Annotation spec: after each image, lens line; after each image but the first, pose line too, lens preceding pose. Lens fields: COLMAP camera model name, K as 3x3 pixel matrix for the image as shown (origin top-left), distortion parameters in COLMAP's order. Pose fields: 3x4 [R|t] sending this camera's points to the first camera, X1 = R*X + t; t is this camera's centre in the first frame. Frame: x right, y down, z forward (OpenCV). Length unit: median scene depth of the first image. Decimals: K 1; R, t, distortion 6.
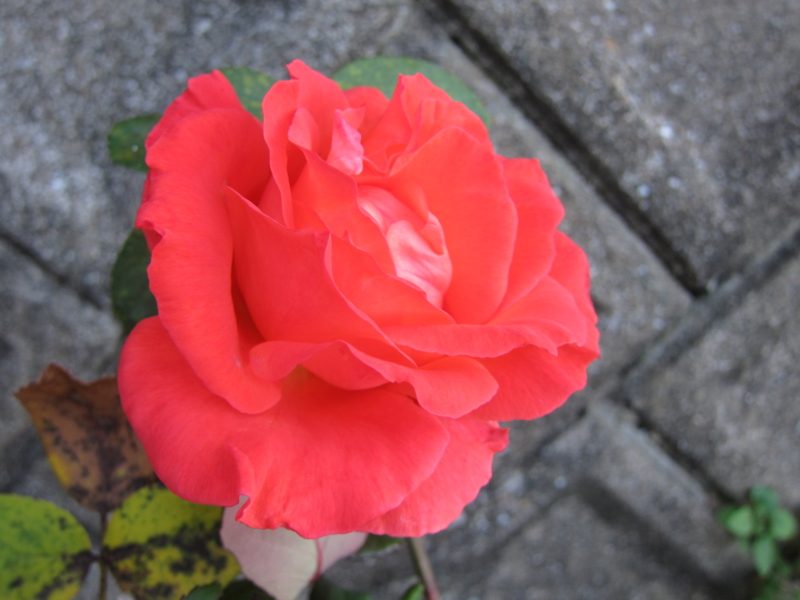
lens RADIAL K [[659.3, 0, 400.0], [0, 659.3, 300.0], [0, 0, 1]] dist [-0.036329, 0.000740]
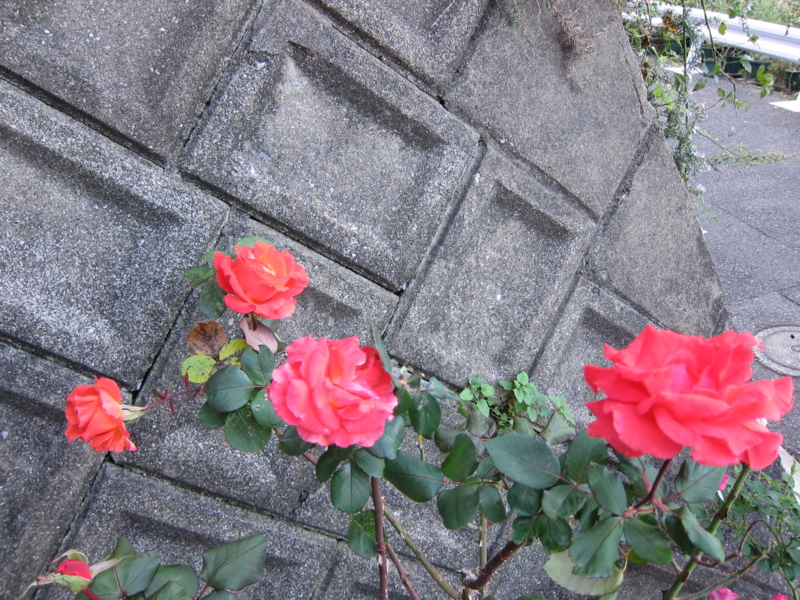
lens RADIAL K [[659.3, 0, 400.0], [0, 659.3, 300.0], [0, 0, 1]] dist [-0.036329, 0.000740]
pose [[0.916084, -0.299844, 0.266241, -0.141336], [0.342723, 0.930161, -0.131684, 0.349371], [-0.208162, 0.211880, 0.954869, -1.232763]]
